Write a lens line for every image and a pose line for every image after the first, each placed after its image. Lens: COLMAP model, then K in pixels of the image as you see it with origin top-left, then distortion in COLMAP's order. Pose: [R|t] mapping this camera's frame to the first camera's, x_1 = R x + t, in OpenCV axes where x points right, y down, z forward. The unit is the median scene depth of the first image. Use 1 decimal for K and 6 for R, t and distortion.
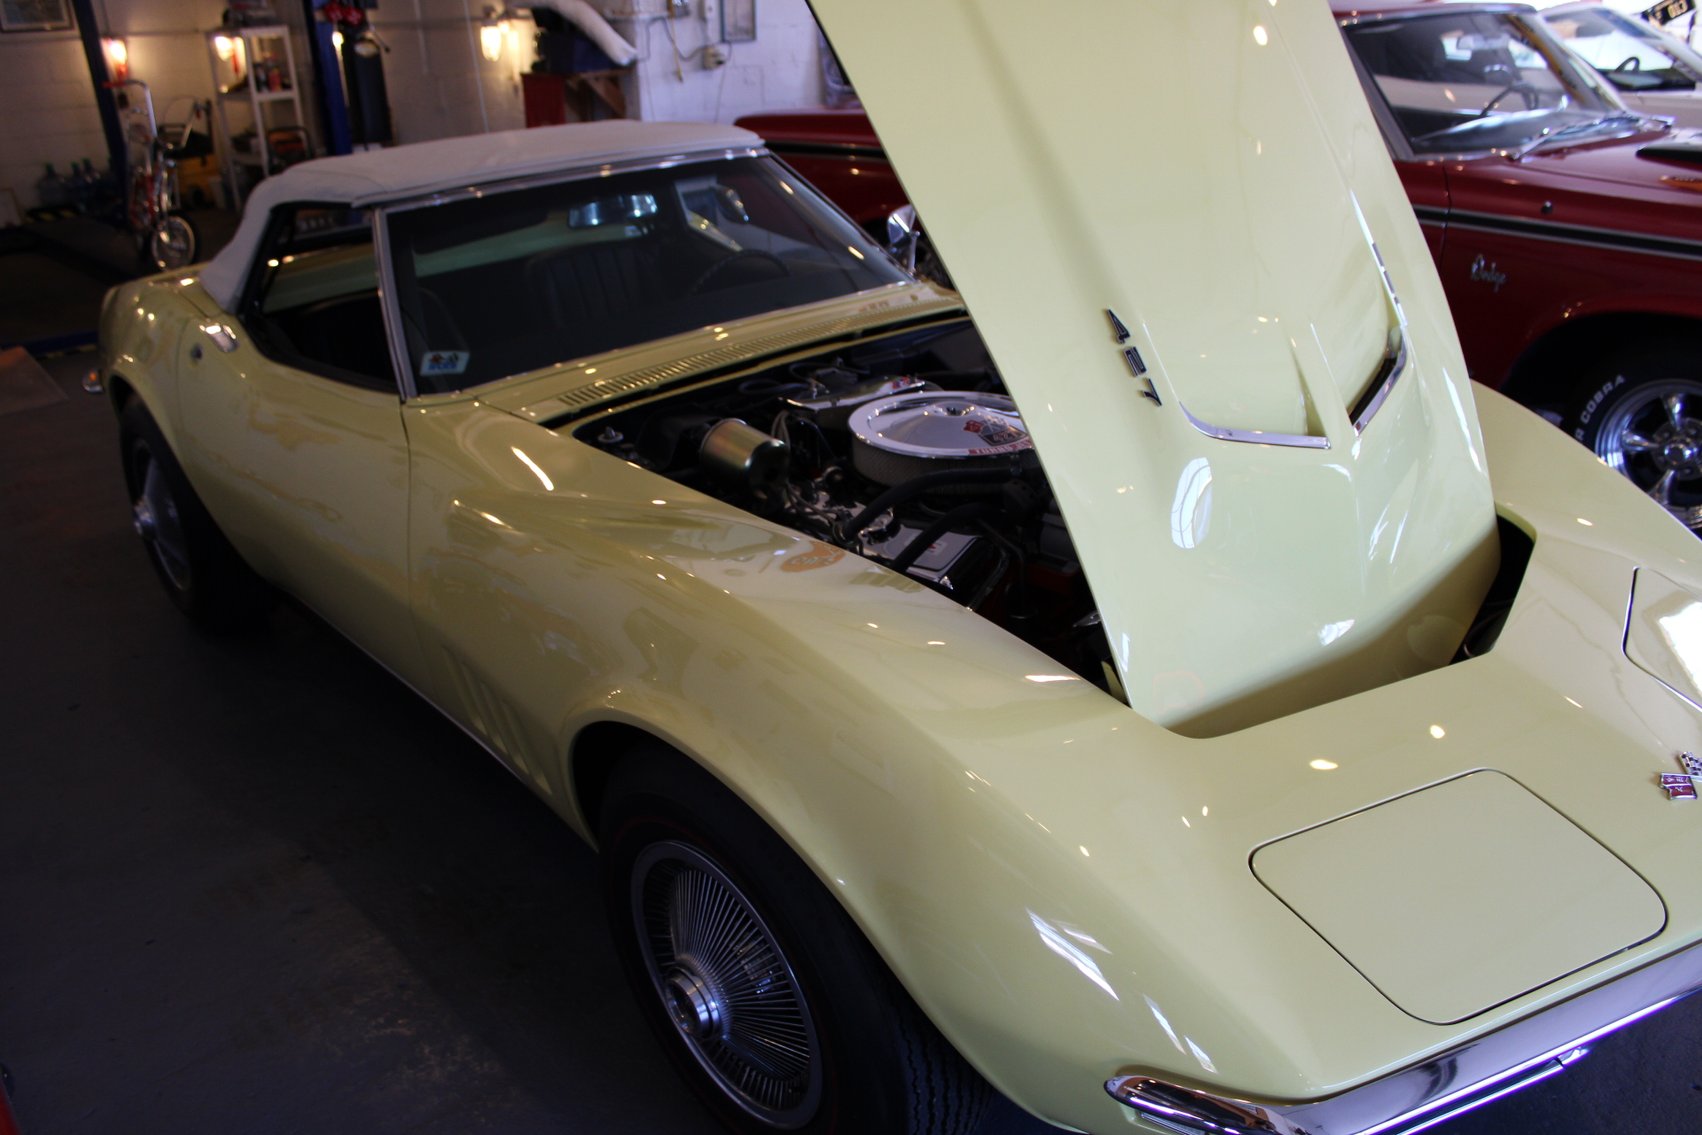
lens RADIAL K [[1408.7, 0, 844.6], [0, 1408.7, 568.9], [0, 0, 1]] dist [-0.166307, 0.154234]
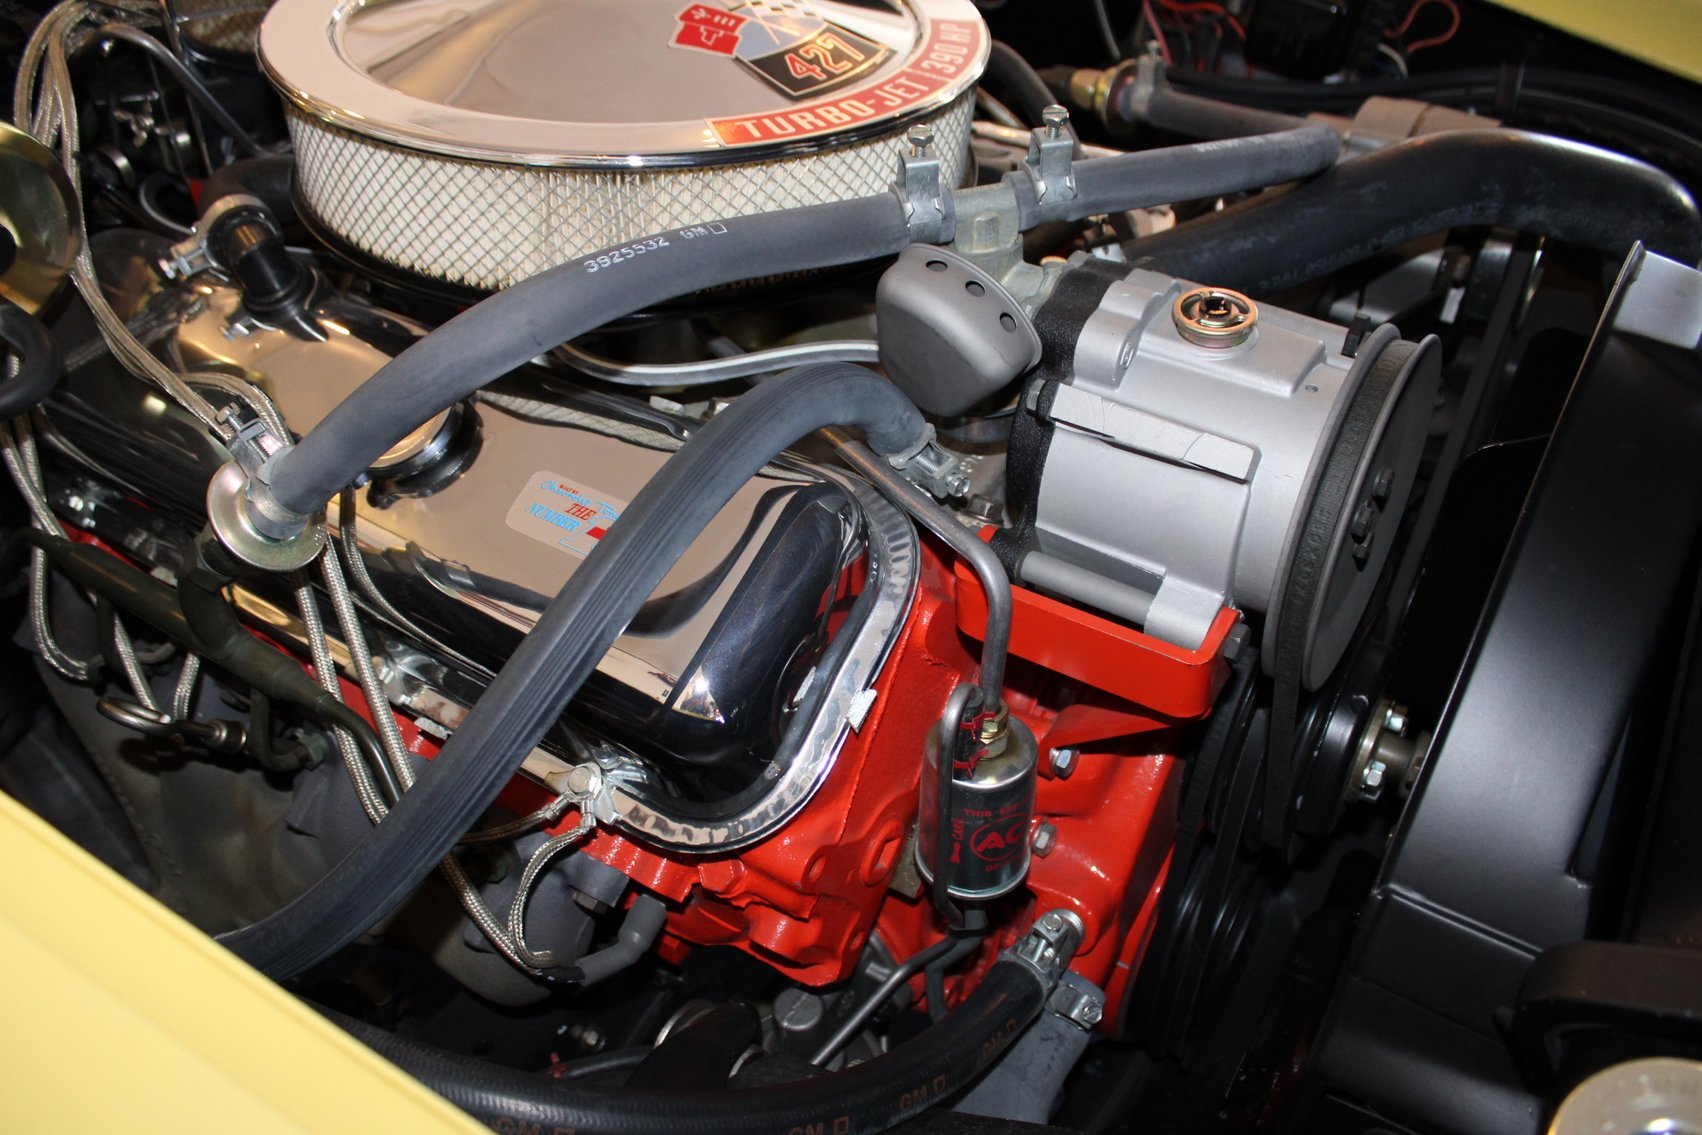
lens RADIAL K [[1408.7, 0, 844.6], [0, 1408.7, 568.9], [0, 0, 1]] dist [-0.166307, 0.154234]
pose [[0.955241, -0.135133, 0.263161, 0.031222], [0.061409, 0.960774, 0.270449, -0.069735], [-0.289384, -0.242183, 0.926069, 0.702073]]
